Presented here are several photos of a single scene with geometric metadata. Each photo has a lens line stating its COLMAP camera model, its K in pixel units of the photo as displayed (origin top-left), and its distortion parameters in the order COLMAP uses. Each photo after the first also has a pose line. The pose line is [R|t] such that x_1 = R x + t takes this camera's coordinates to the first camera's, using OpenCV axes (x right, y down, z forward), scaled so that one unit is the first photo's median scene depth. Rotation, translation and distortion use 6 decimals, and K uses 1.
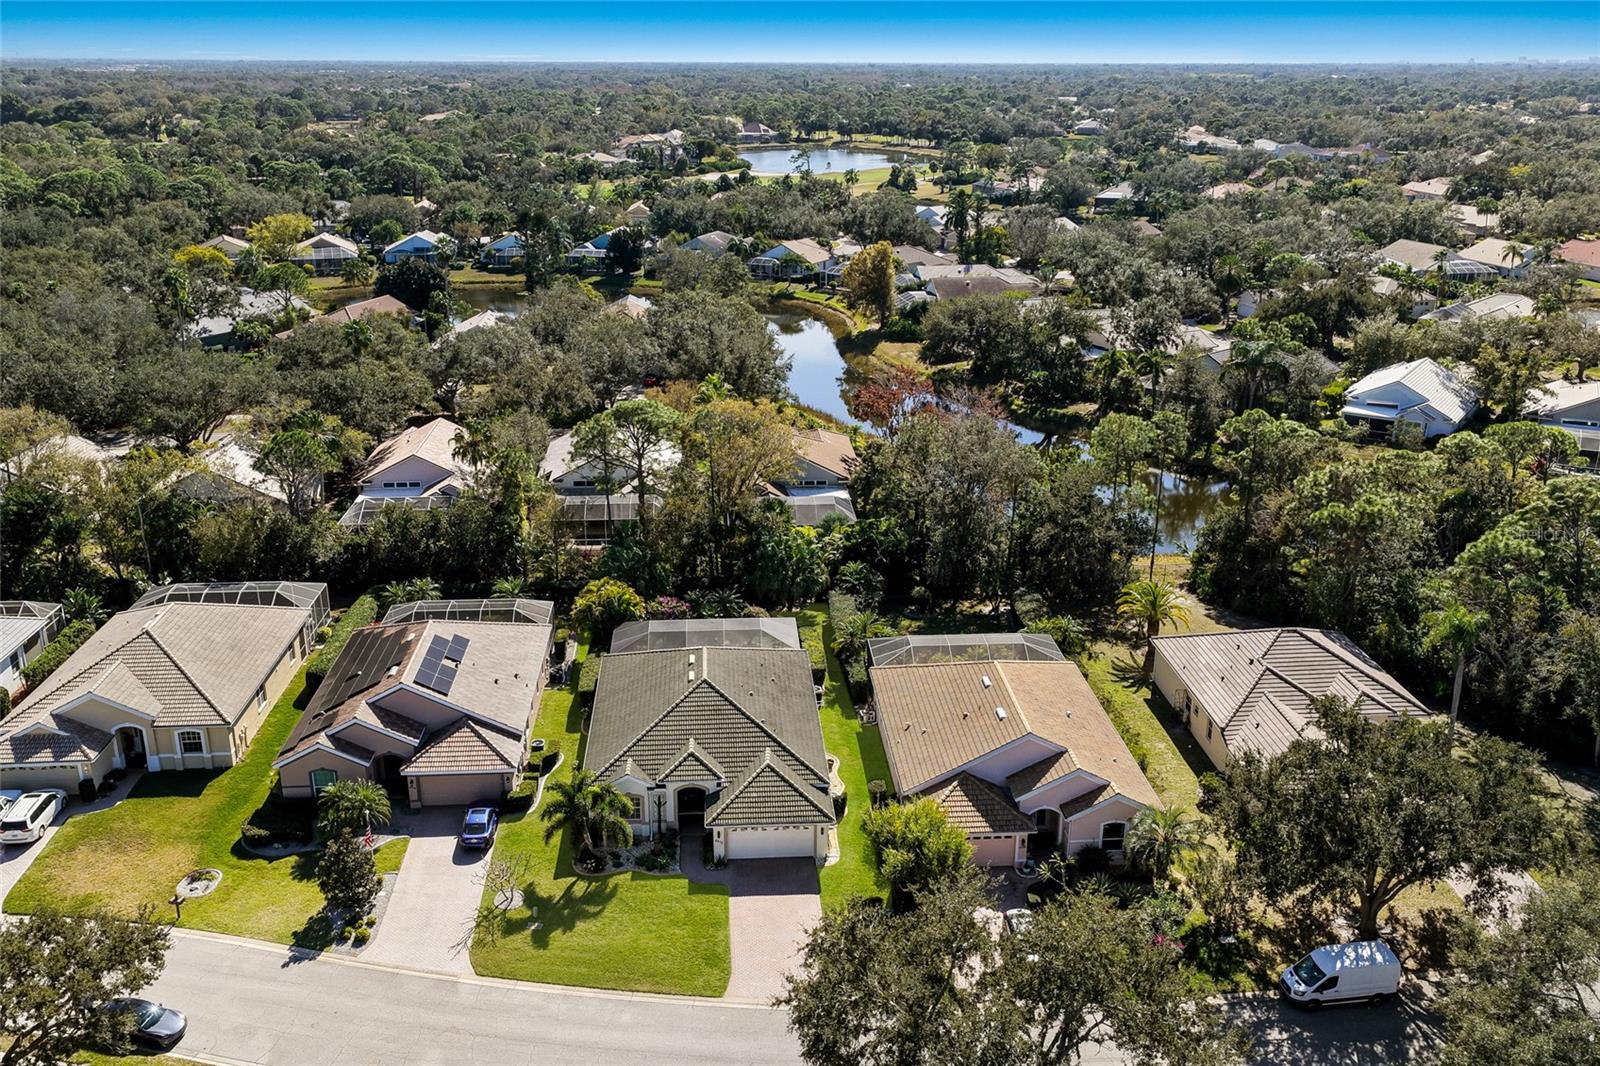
lens RADIAL K [[1270.7, 0, 802.8], [0, 1270.7, 538.5], [0, 0, 1]] dist [-0.000089, 0.006740]
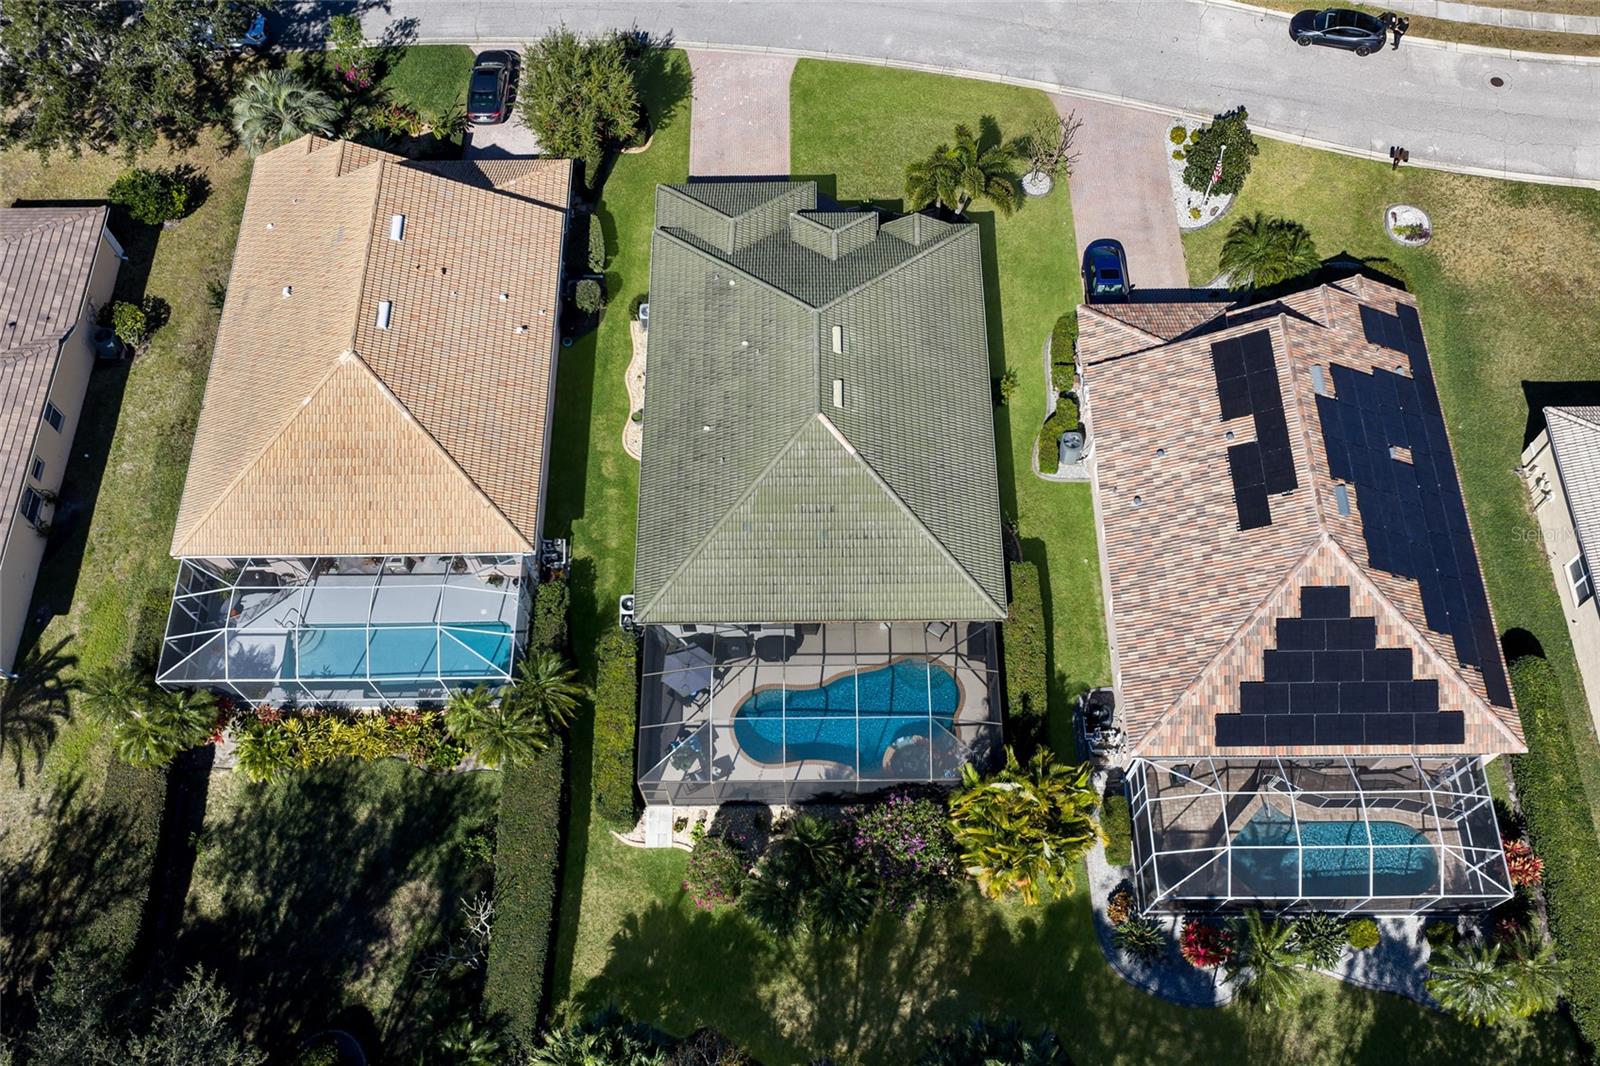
lens RADIAL K [[1270.7, 0, 802.8], [0, 1270.7, 538.5], [0, 0, 1]] dist [-0.000089, 0.006740]
pose [[-0.997510, -0.068163, 0.018128, -0.095670], [0.011901, 0.090683, 0.995809, -0.562714], [-0.069521, 0.993544, -0.089646, 1.286151]]
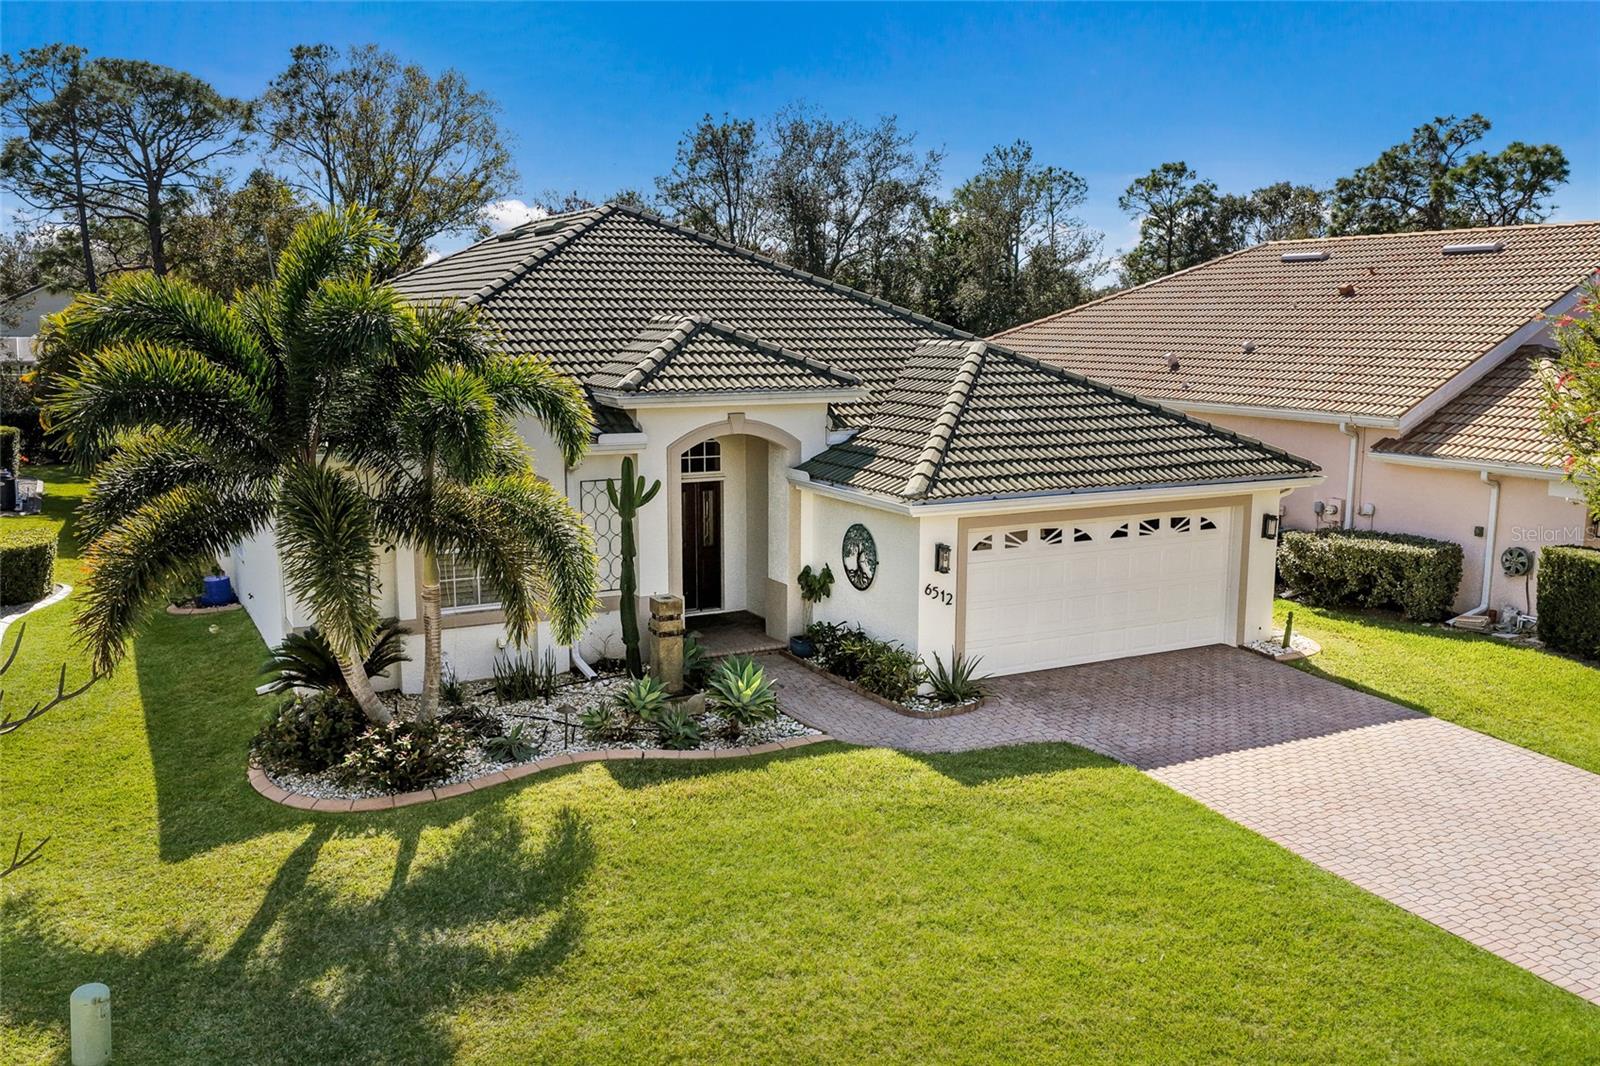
lens RADIAL K [[1312.4, 0, 765.9], [0, 1312.4, 536.3], [0, 0, 1]] dist [0.004938, 0.004780]
pose [[0.922640, -0.071616, 0.378954, -0.182858], [0.131586, 0.982101, -0.134772, 0.255948], [-0.362519, 0.174211, 0.915549, 0.792540]]
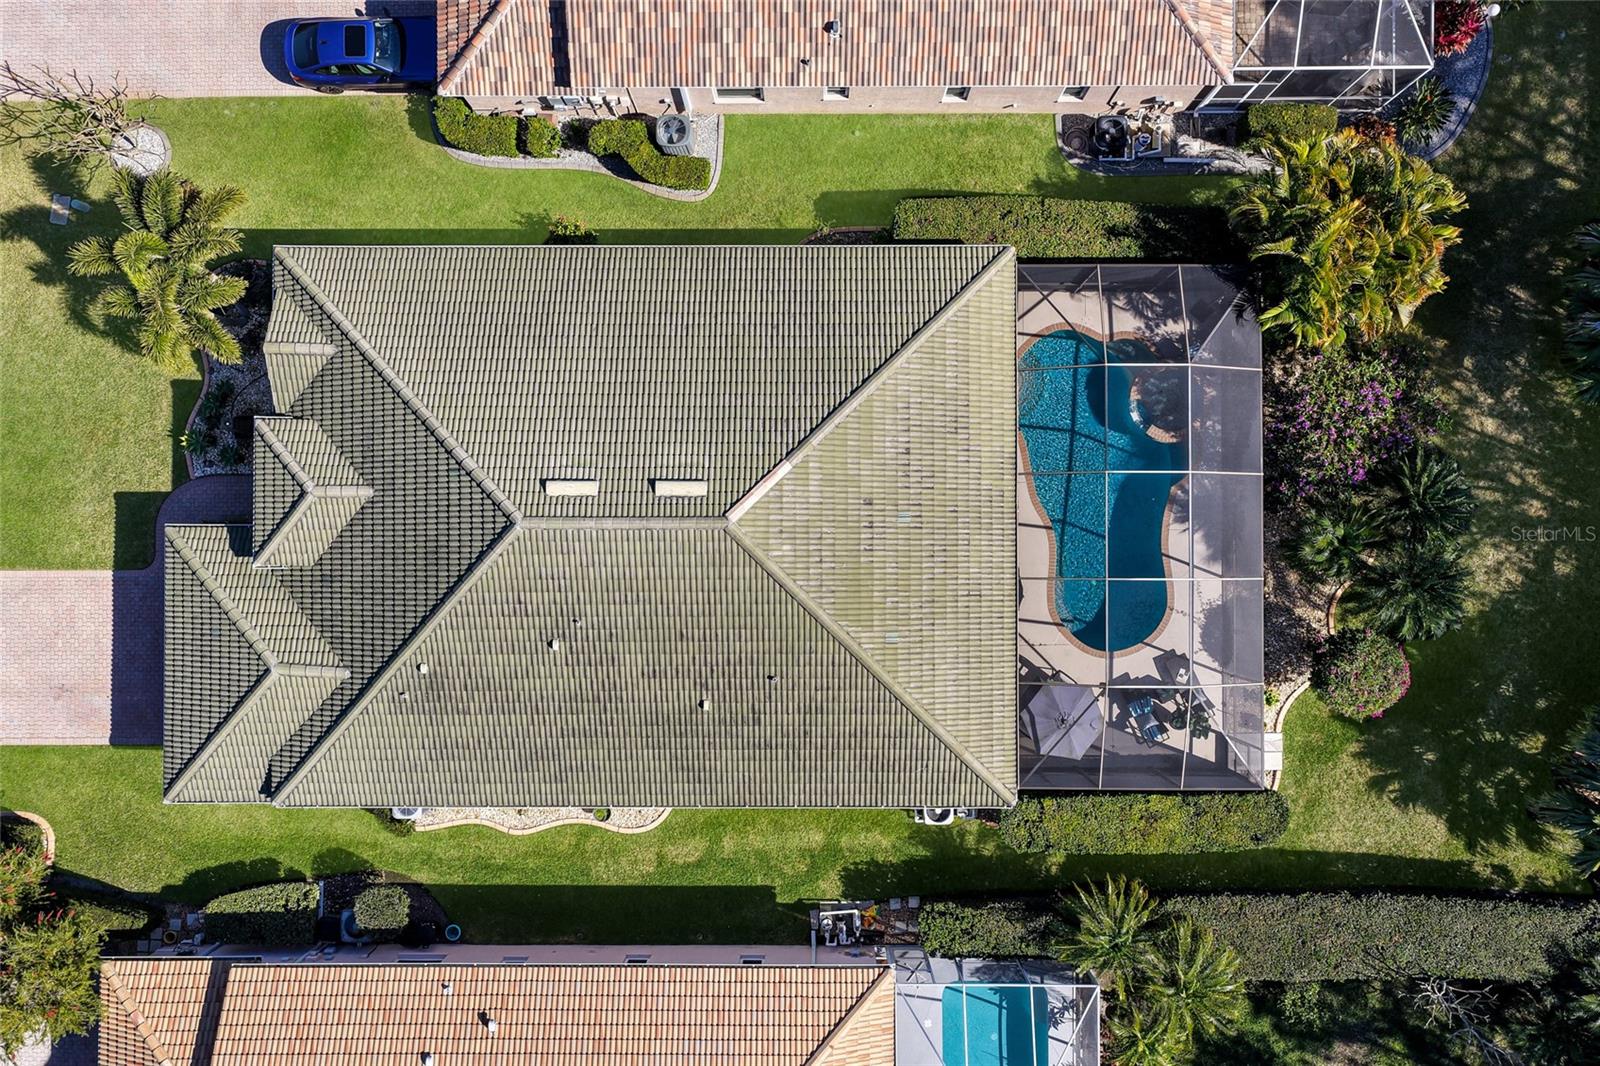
lens RADIAL K [[1270.7, 0, 802.8], [0, 1270.7, 538.5], [0, 0, 1]] dist [-0.000089, 0.006740]
pose [[-0.075970, 0.996388, -0.037928, -0.068801], [-0.331710, 0.010617, 0.943322, -0.290649], [0.940317, 0.084245, 0.329706, 1.054066]]
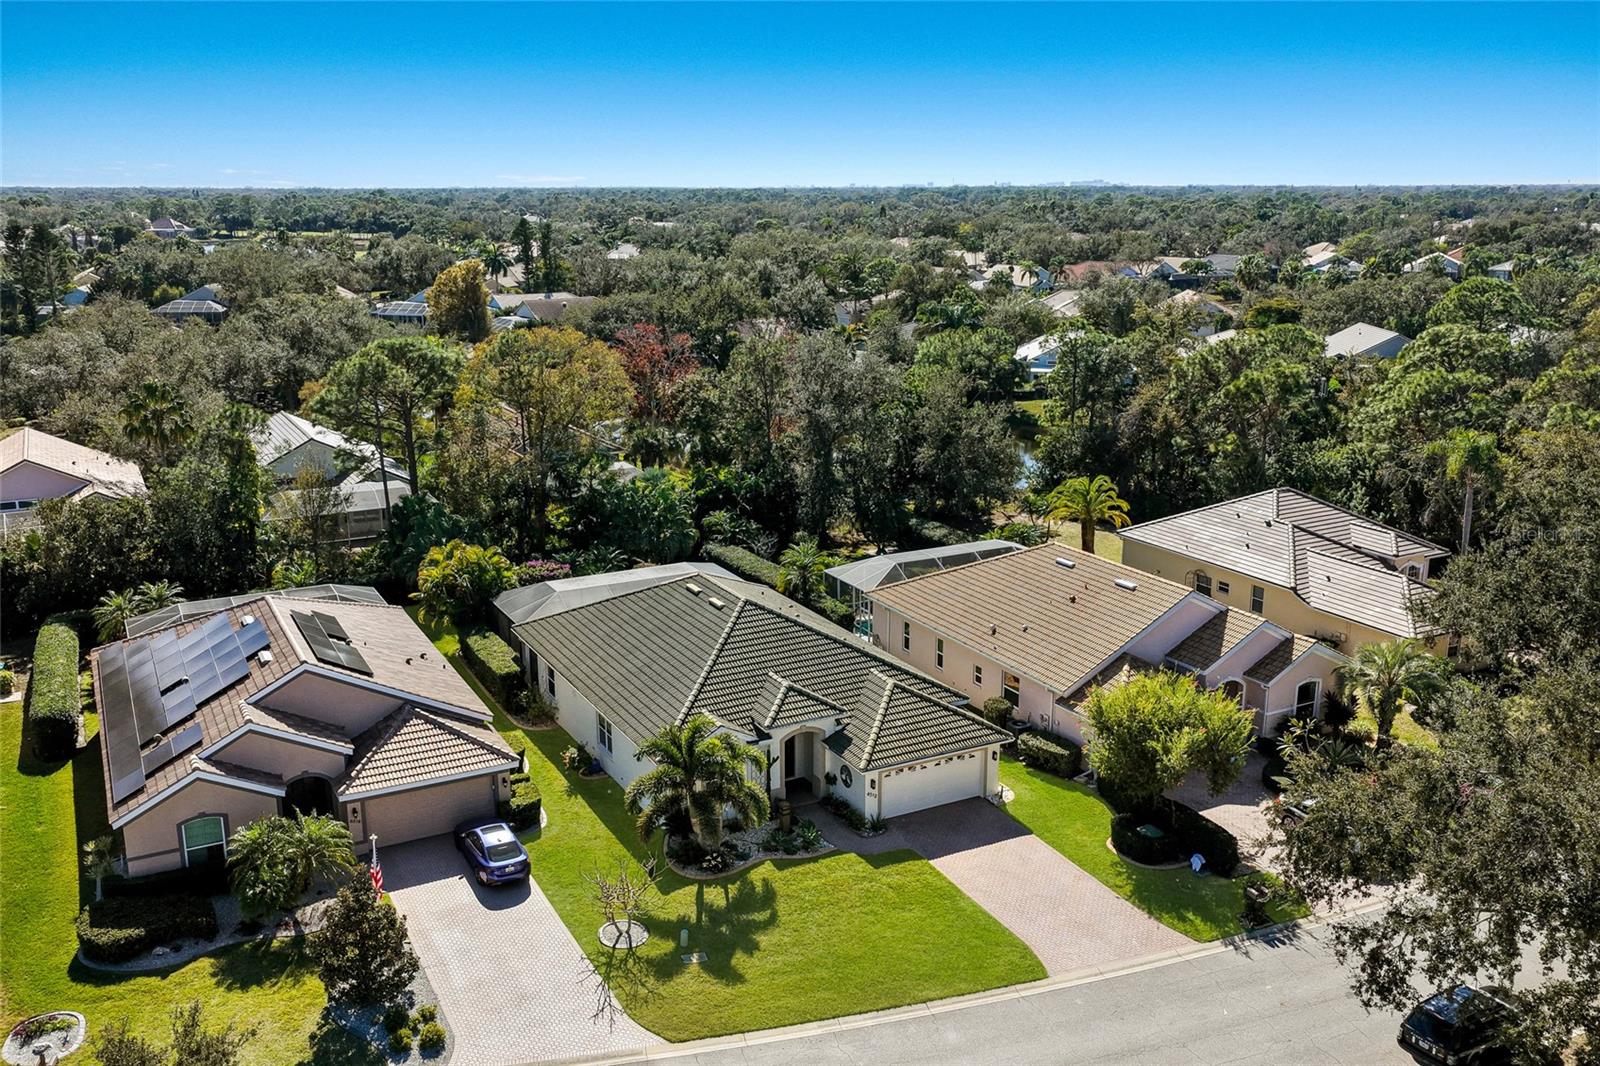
lens RADIAL K [[1312.4, 0, 765.9], [0, 1312.4, 536.3], [0, 0, 1]] dist [0.004938, 0.004780]
pose [[0.922082, -0.107385, 0.371797, -0.370233], [0.138599, 0.988637, -0.058192, 0.132353], [-0.361324, 0.105189, 0.926488, 0.341181]]
